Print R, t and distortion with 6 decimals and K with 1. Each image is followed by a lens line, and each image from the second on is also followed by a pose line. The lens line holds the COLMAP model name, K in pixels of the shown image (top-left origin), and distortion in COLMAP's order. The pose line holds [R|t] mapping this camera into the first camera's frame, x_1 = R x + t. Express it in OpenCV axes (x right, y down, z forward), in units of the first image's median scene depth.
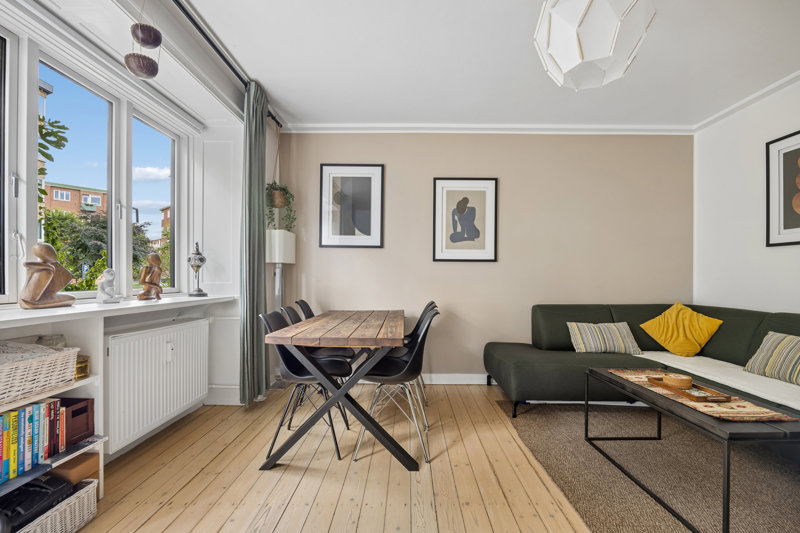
lens RADIAL K [[354.4, 0, 403.9], [0, 354.4, 277.8], [0, 0, 1]] dist [-0.011758, 0.000338]
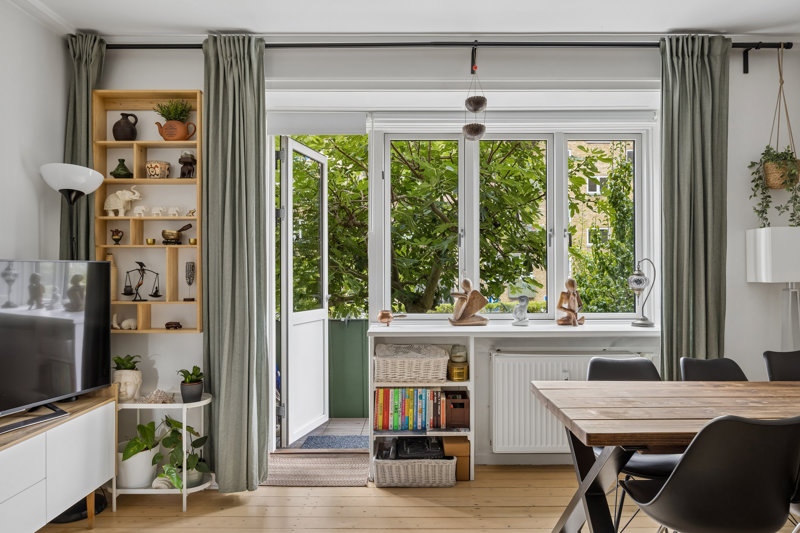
lens RADIAL K [[510.8, 0, 402.6], [0, 510.8, 269.0], [0, 0, 1]] dist [-0.006113, -0.005764]
pose [[0.013218, -0.010550, -0.999857, 0.729509], [0.002983, 0.999940, -0.010511, -0.085993], [0.999908, -0.002844, 0.013249, 0.534827]]
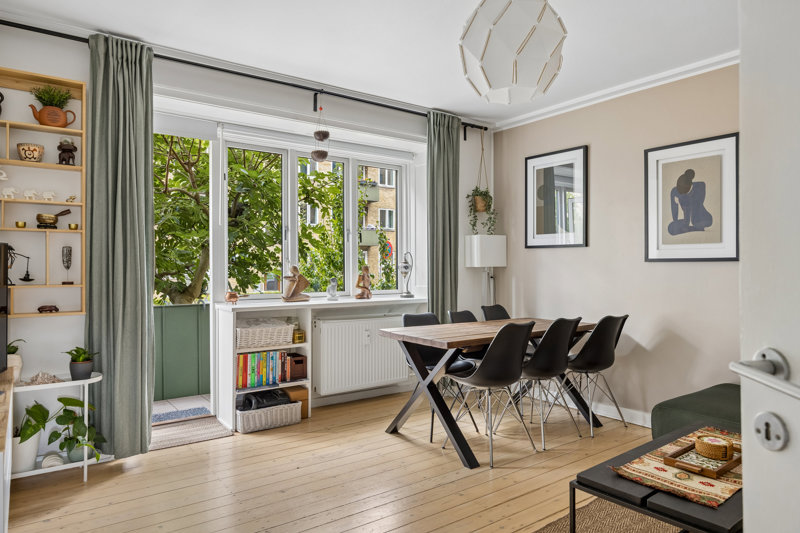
lens RADIAL K [[510.8, 0, 402.6], [0, 510.8, 264.5], [0, 0, 1]] dist [-0.006113, -0.005764]
pose [[0.602766, -0.012297, -0.797823, 1.006380], [0.006580, 0.999924, -0.010441, -0.052696], [0.797891, 0.001043, 0.602801, -0.088673]]
